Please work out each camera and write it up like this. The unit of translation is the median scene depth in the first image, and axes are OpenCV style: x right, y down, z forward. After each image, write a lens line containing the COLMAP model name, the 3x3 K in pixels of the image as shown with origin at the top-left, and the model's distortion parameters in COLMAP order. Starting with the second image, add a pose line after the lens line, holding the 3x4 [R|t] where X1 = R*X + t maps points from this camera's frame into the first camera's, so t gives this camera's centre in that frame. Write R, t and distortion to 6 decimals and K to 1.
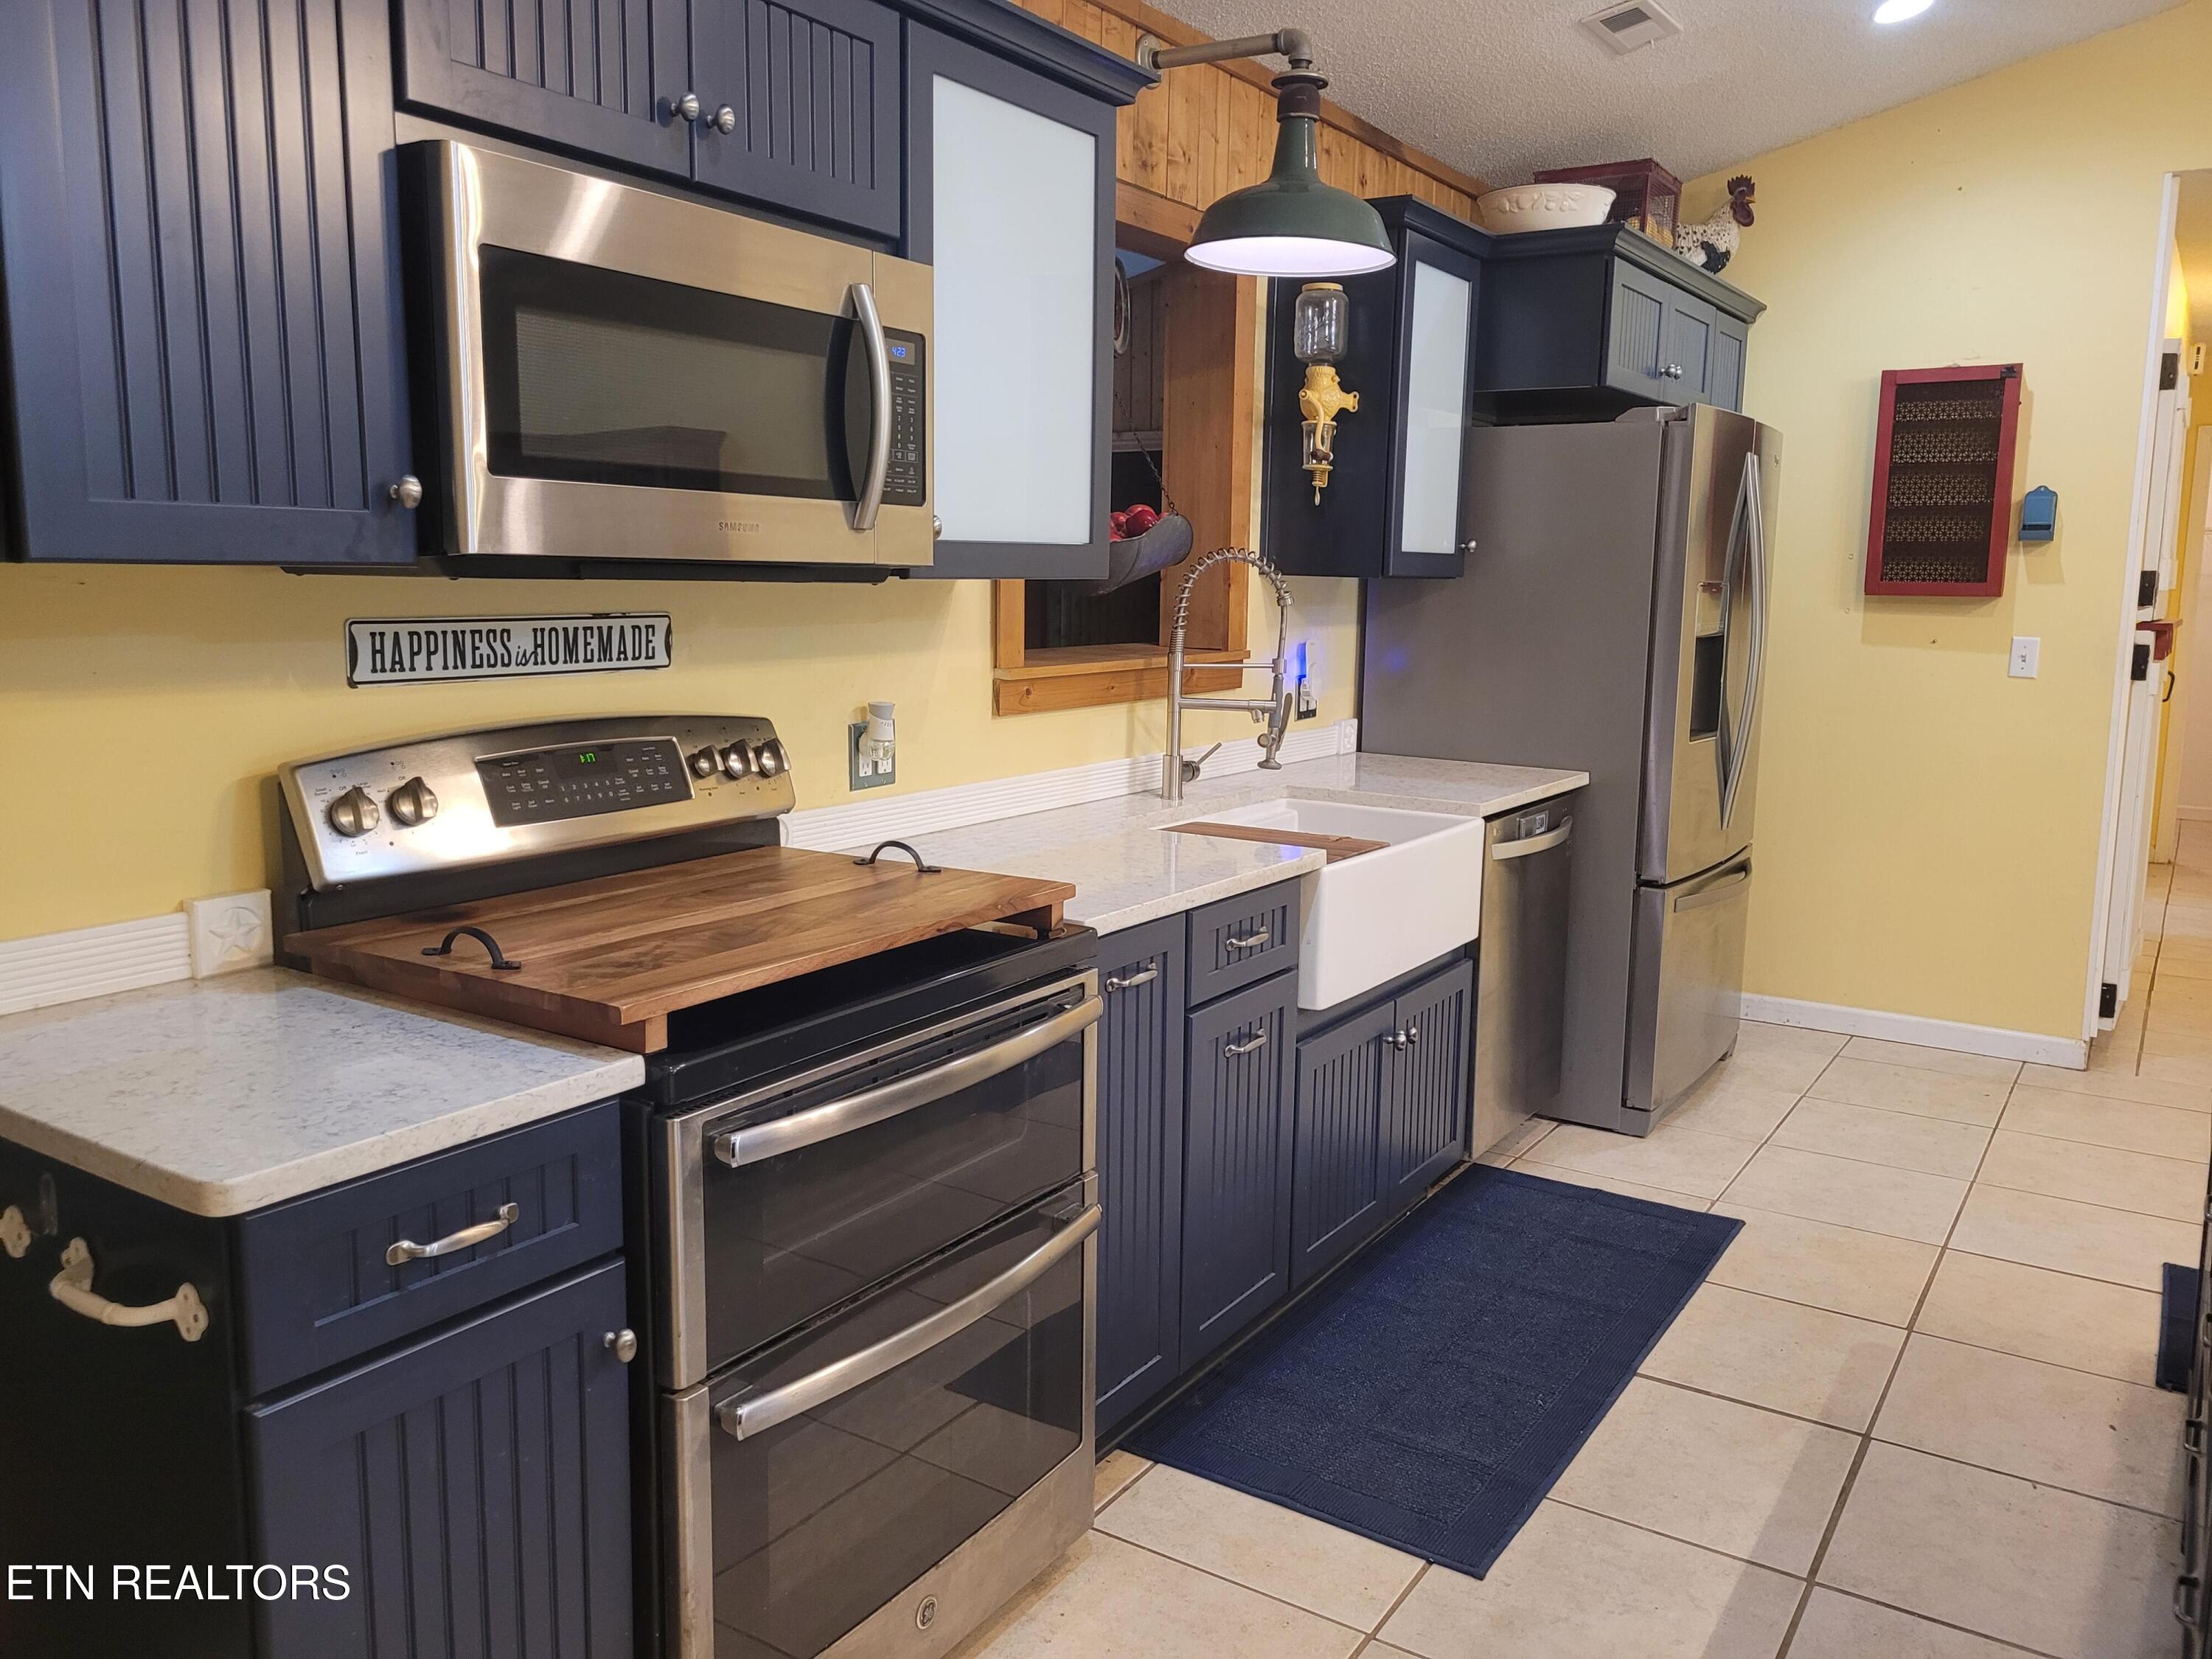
lens RADIAL K [[1664.0, 0, 1091.0], [0, 1664.0, 815.8], [0, 0, 1]] dist [0.057843, -0.053734]
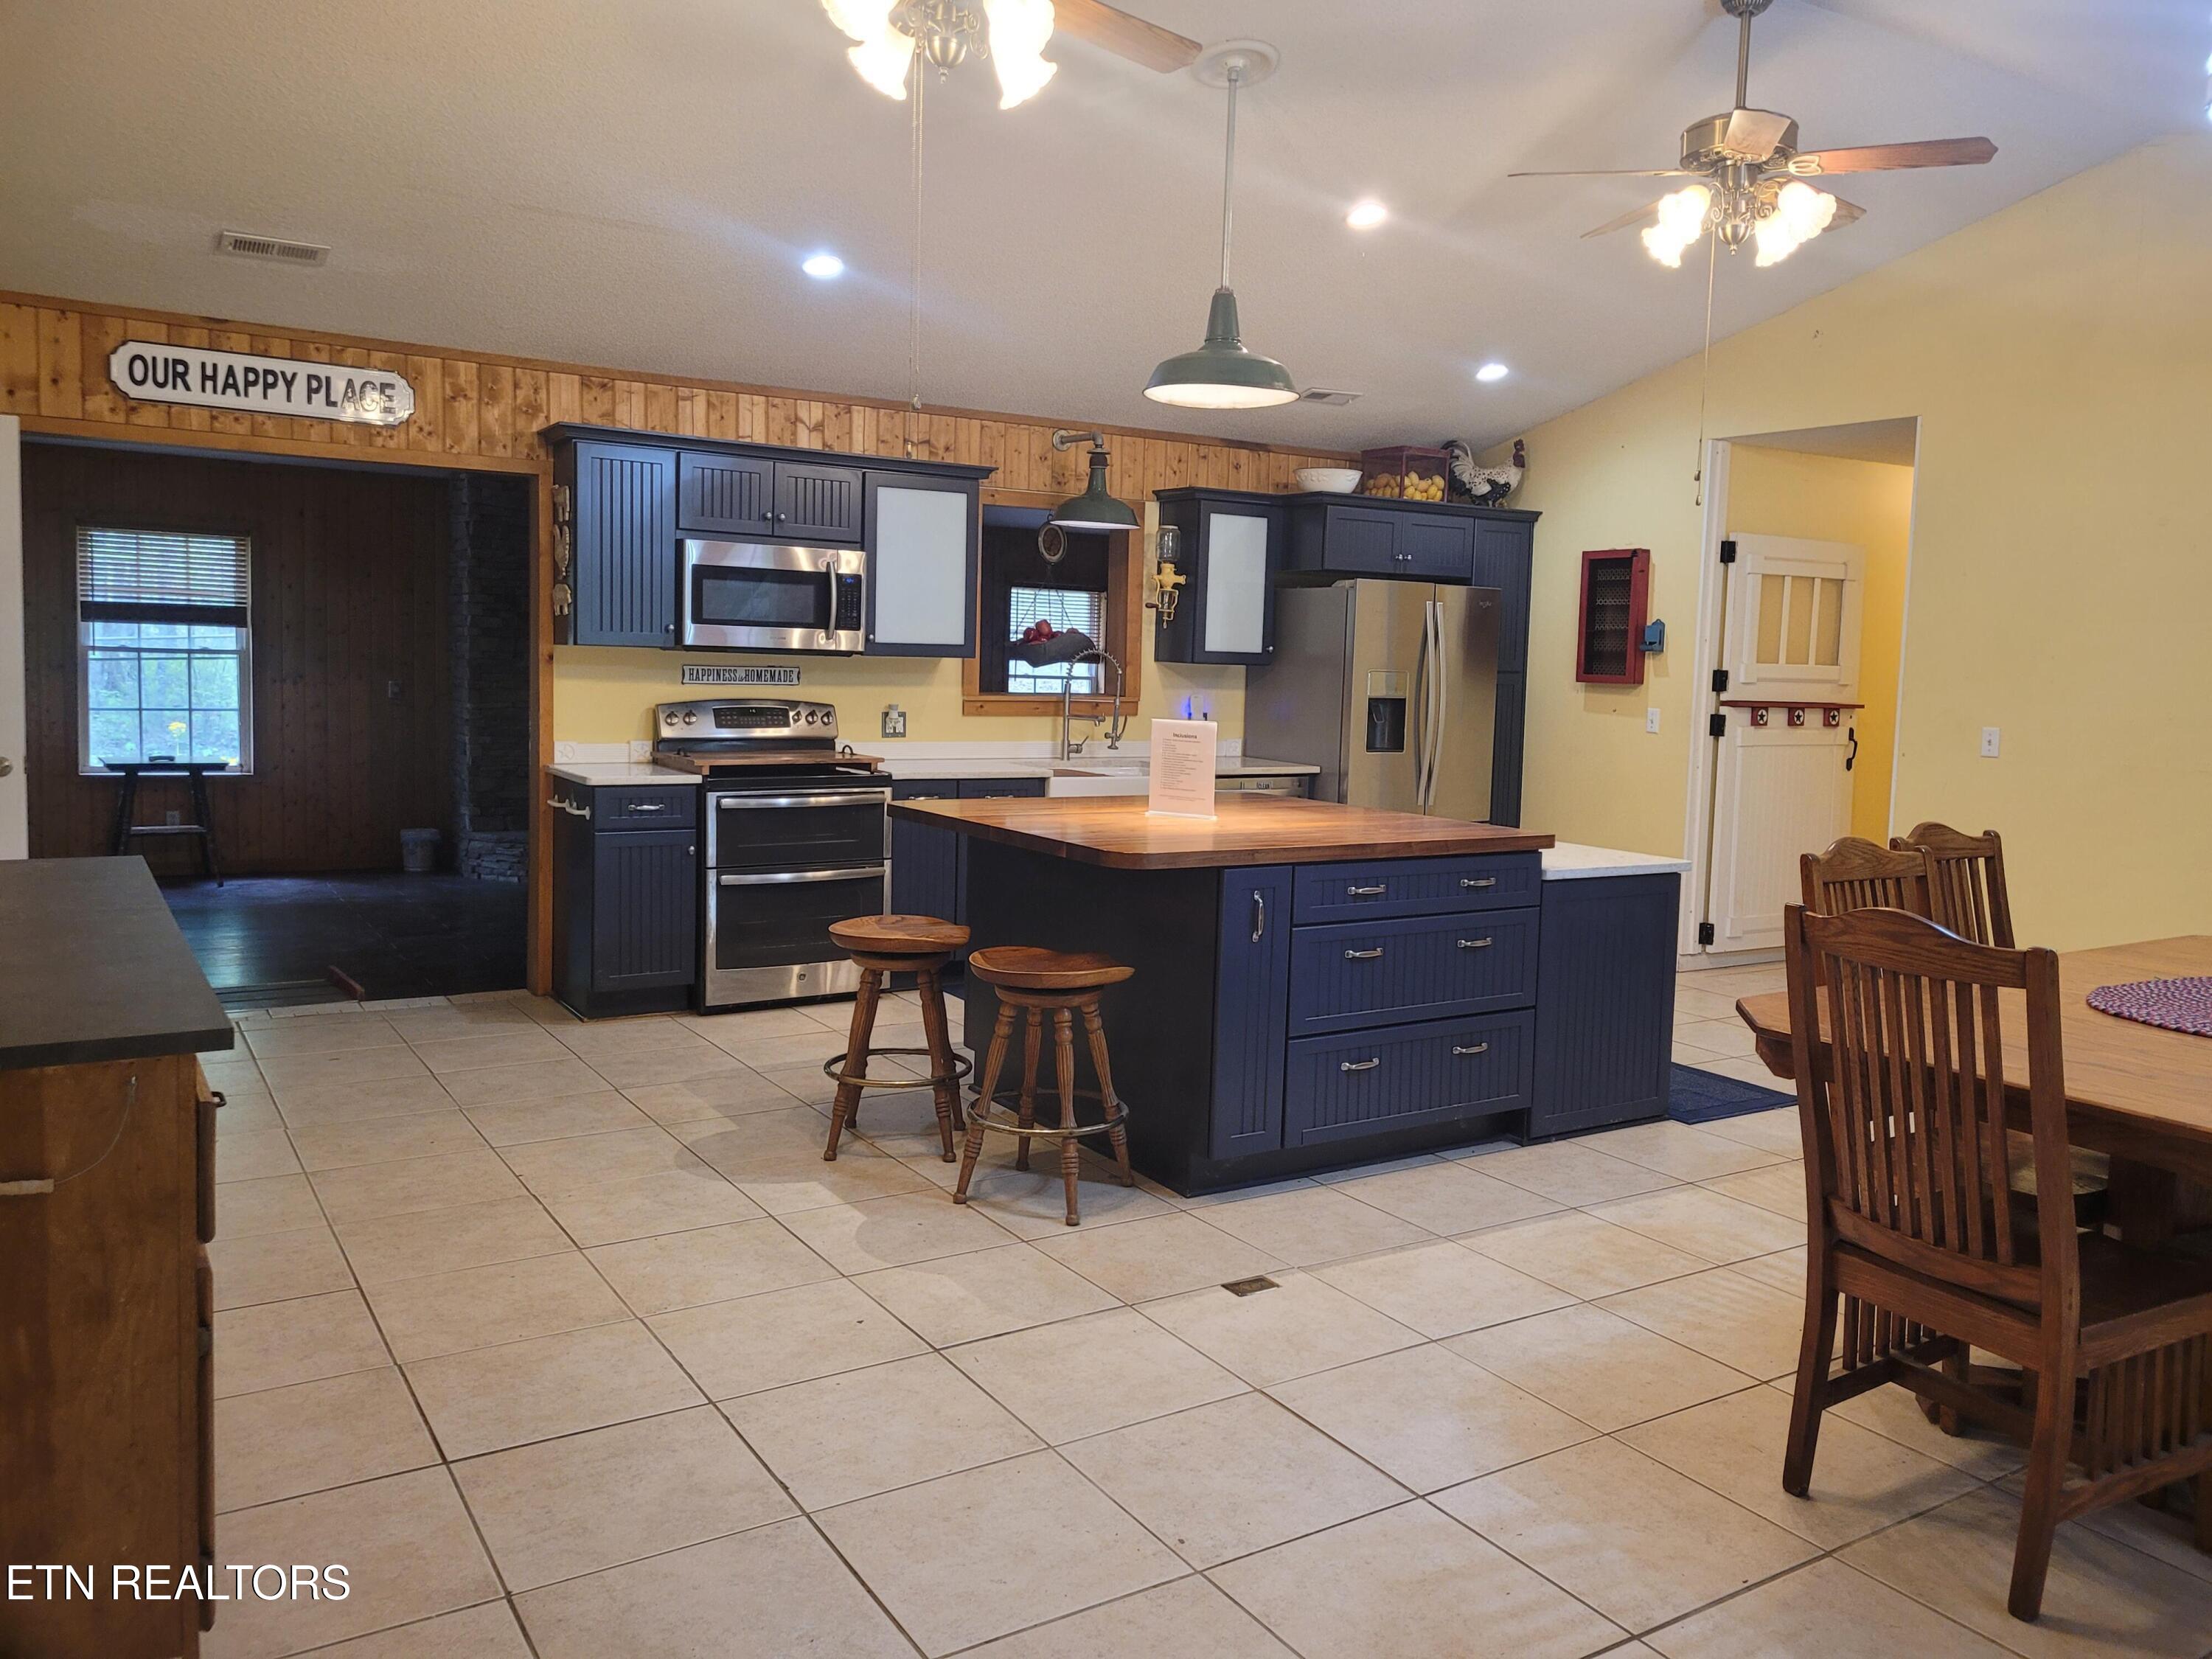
lens RADIAL K [[1664.0, 0, 1116.1], [0, 1664.0, 827.6], [0, 0, 1]] dist [0.057843, -0.053734]
pose [[0.912088, 0.056179, -0.406128, 1.329607], [-0.077373, 0.996354, -0.035942, 0.201830], [0.402628, 0.064206, 0.913109, -1.296061]]
